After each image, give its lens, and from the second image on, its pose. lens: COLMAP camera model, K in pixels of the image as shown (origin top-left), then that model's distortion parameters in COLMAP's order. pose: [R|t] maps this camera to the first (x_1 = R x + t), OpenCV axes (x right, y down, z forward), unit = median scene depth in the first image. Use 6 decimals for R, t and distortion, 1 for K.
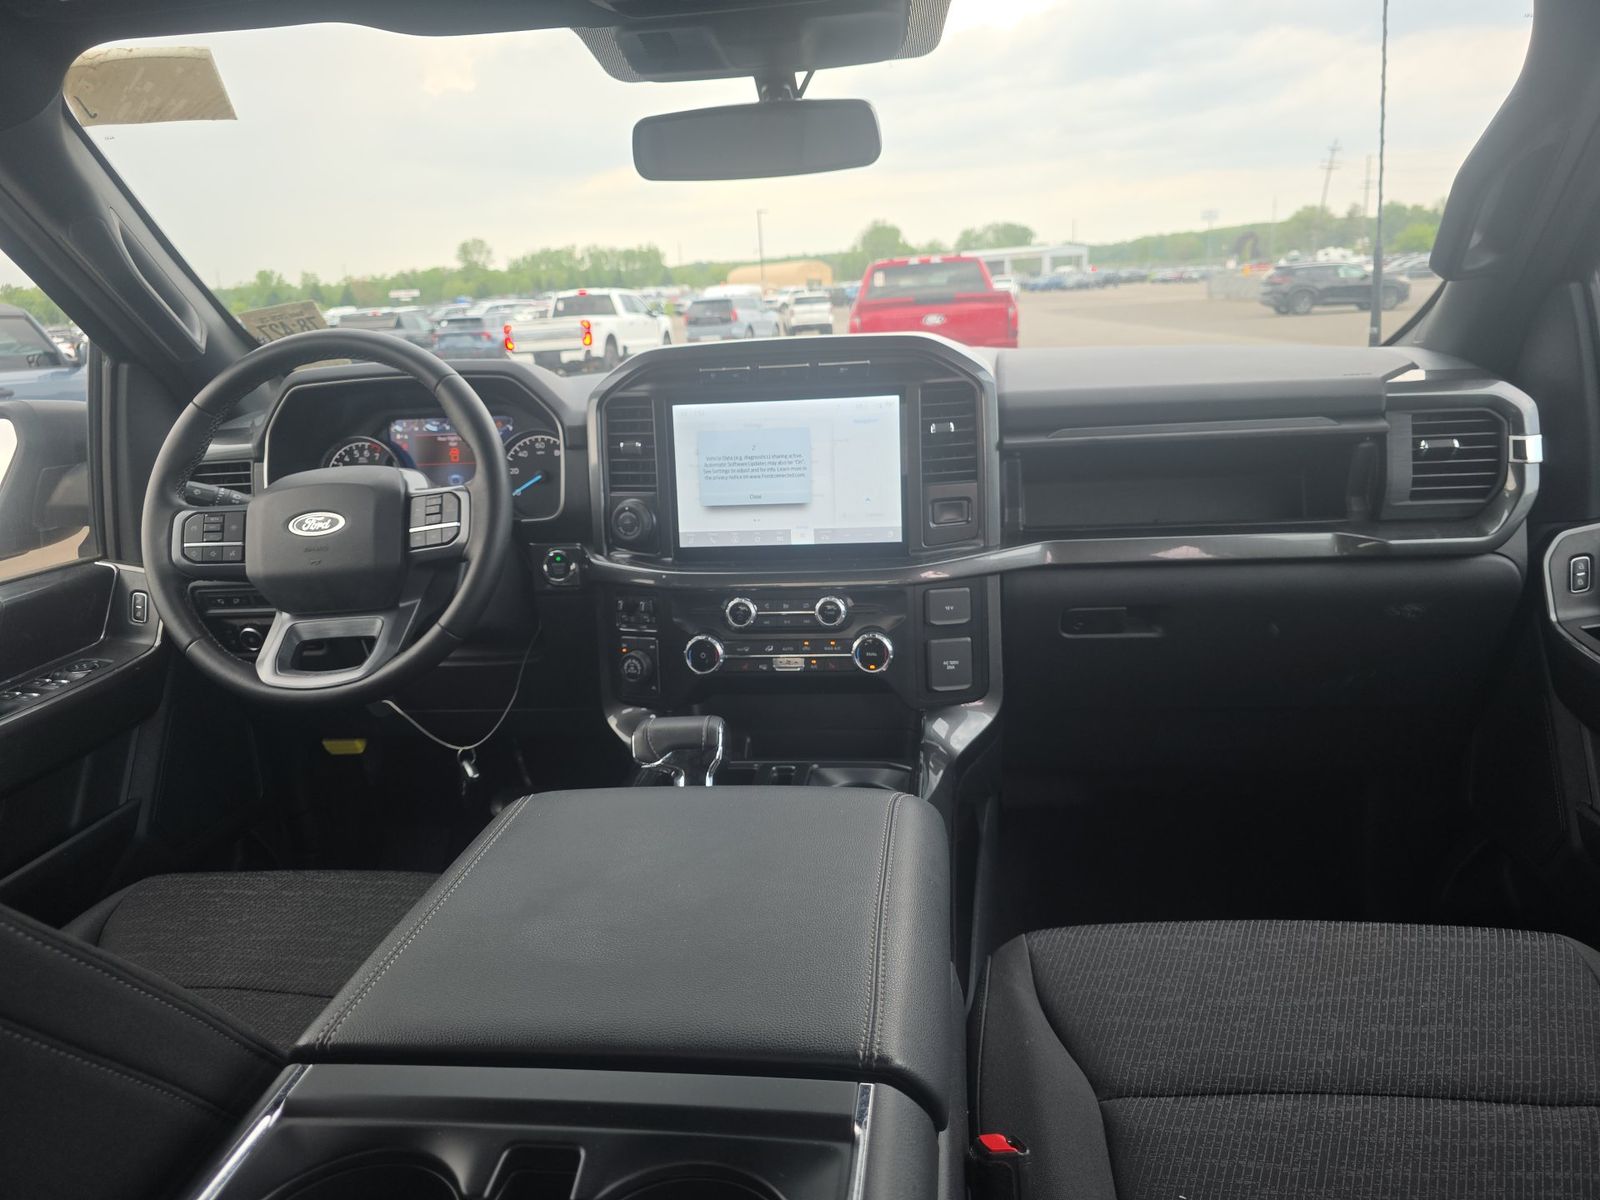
lens RADIAL K [[1062.5, 0, 800.0], [0, 1062.5, 600.0], [0, 0, 1]] dist [-0.008964, -0.001531]
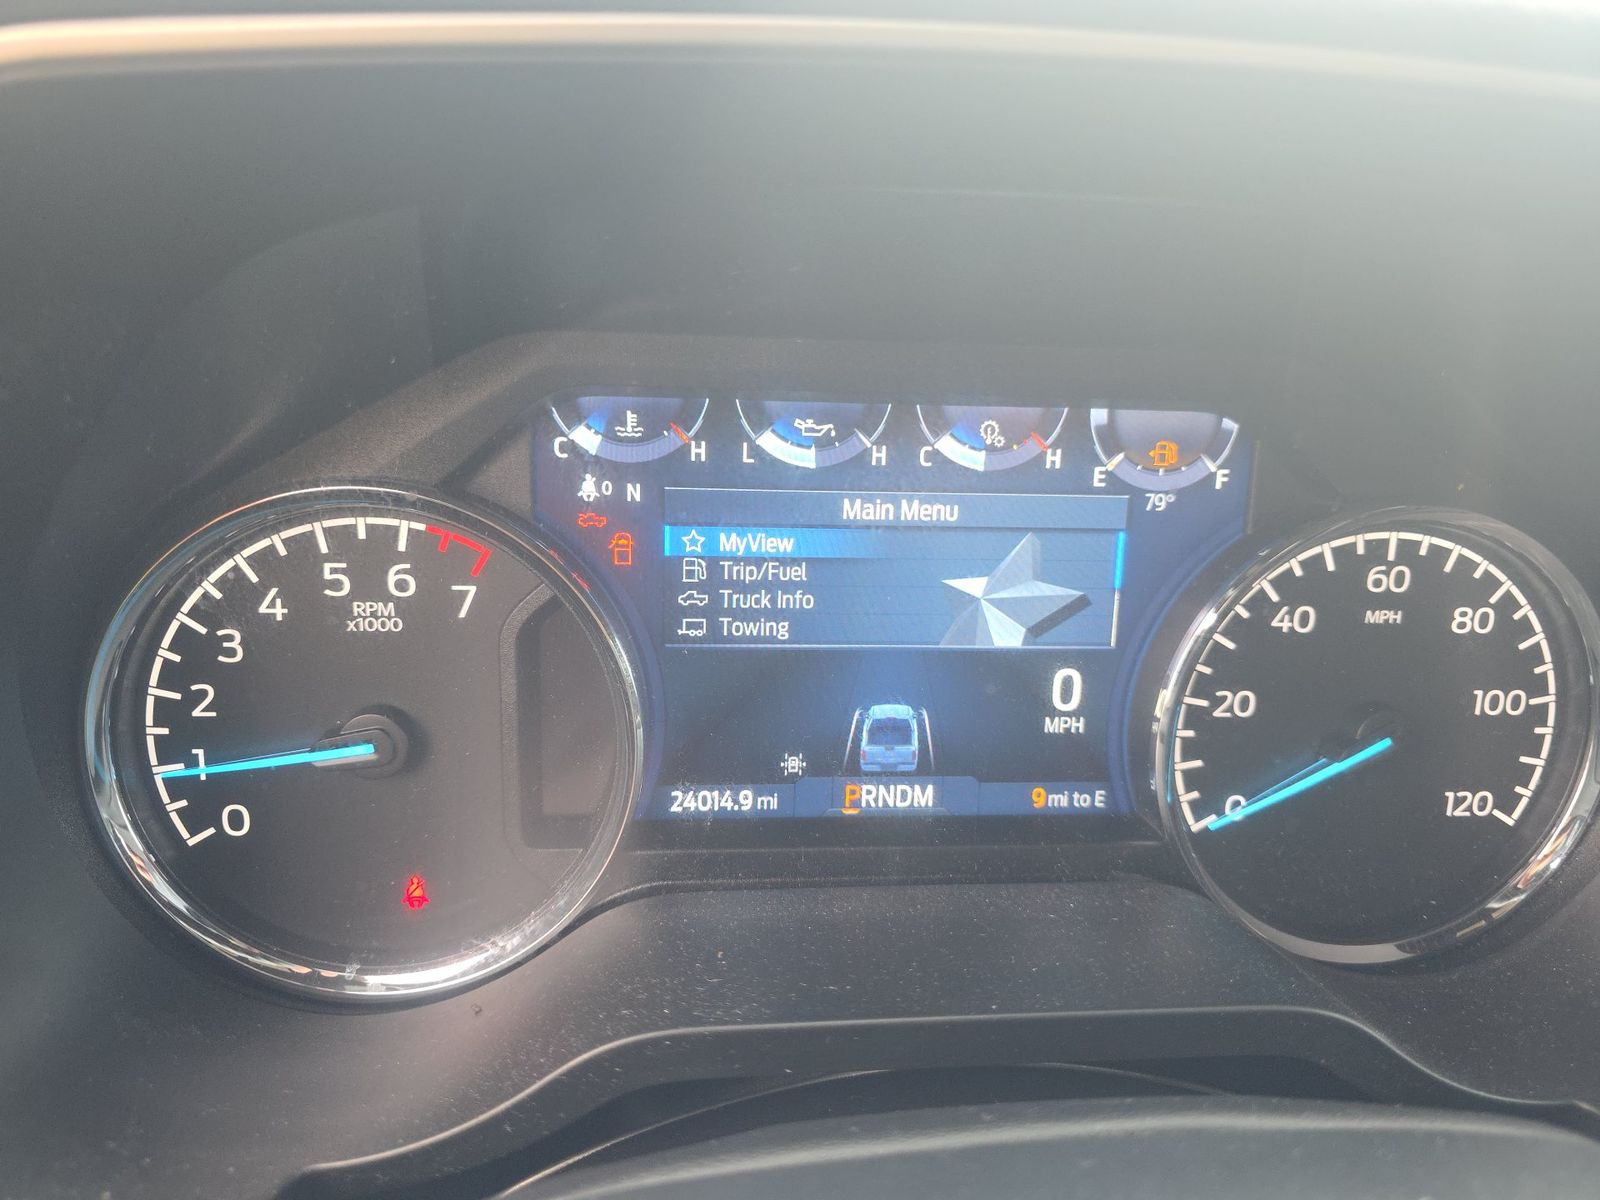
lens RADIAL K [[1084.8, 0, 805.5], [0, 1084.8, 626.1], [0, 0, 1]] dist [0.037355, -0.070652]
pose [[0.976459, 0.015161, 0.215170, -0.388829], [-0.028443, 0.997866, 0.058766, -0.145278], [-0.213820, -0.063503, 0.974807, 0.827625]]
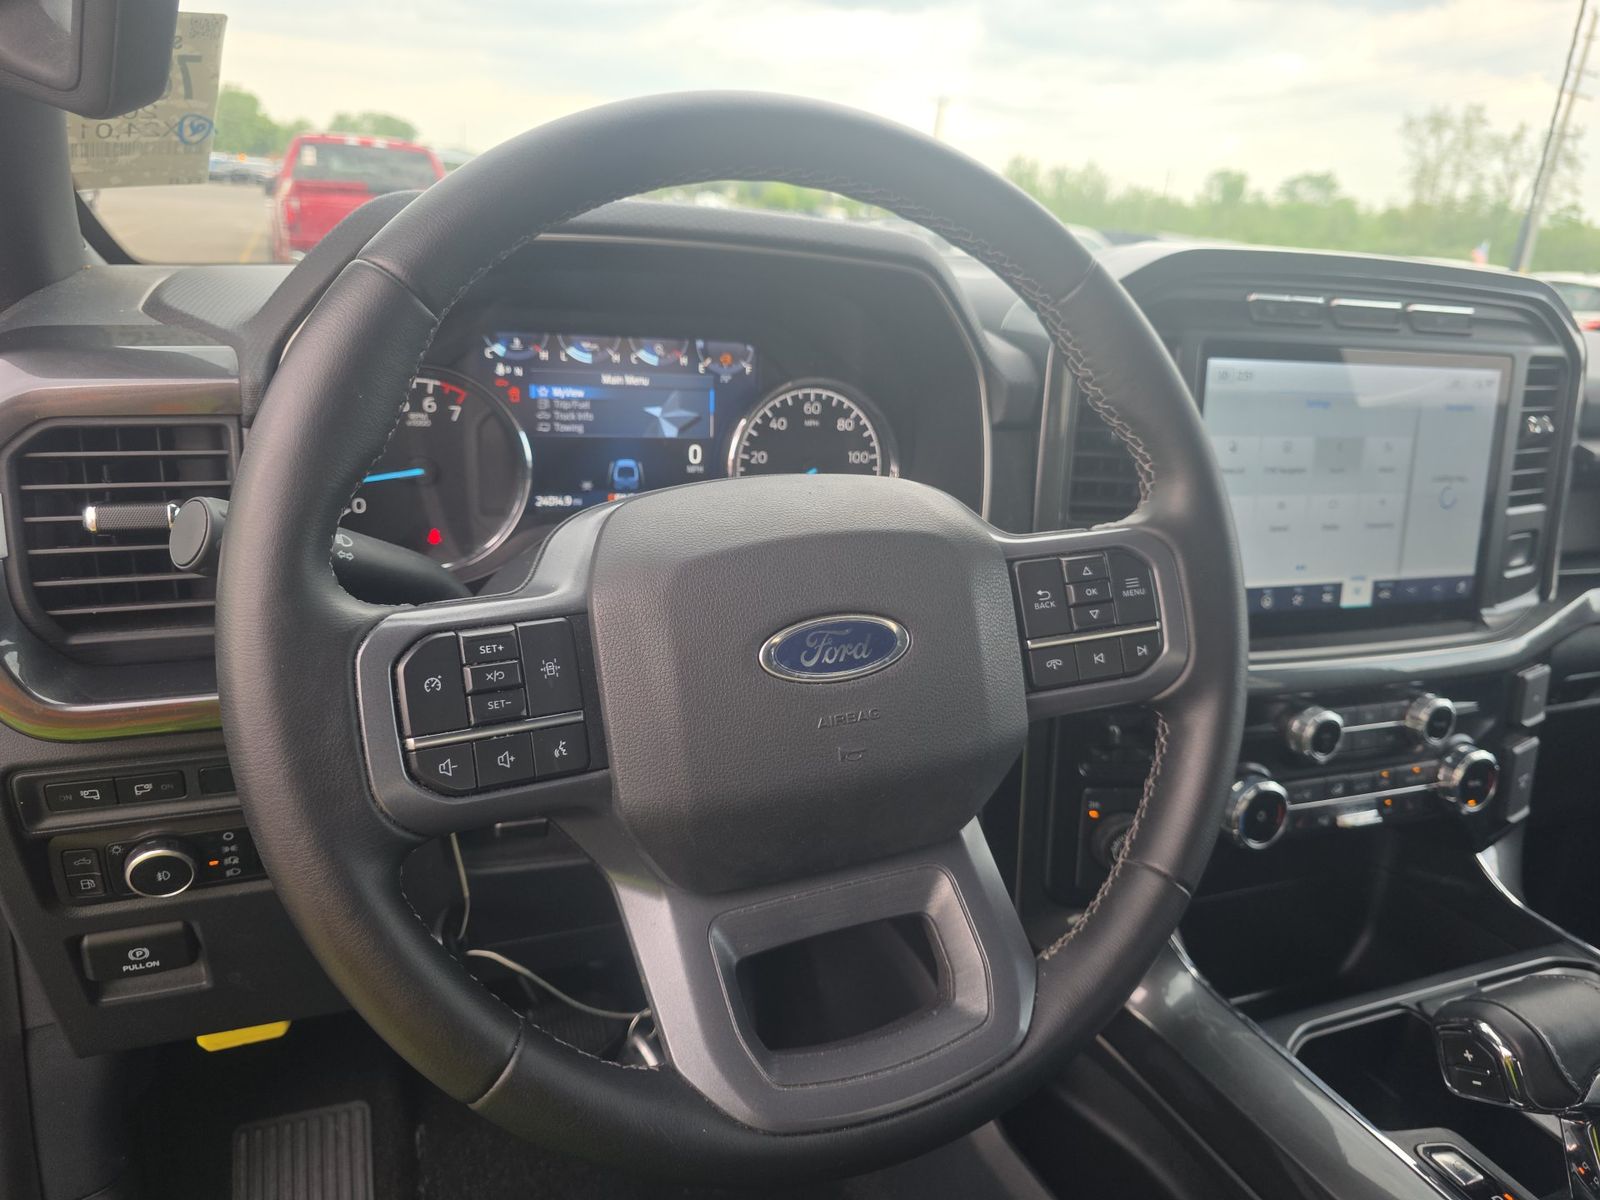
lens RADIAL K [[1084.8, 0, 805.5], [0, 1084.8, 626.1], [0, 0, 1]] dist [0.037355, -0.070652]
pose [[0.875201, -0.050012, 0.481166, -0.500562], [0.007227, 0.995882, 0.090367, -0.088745], [-0.483705, -0.075612, 0.871959, 0.540663]]
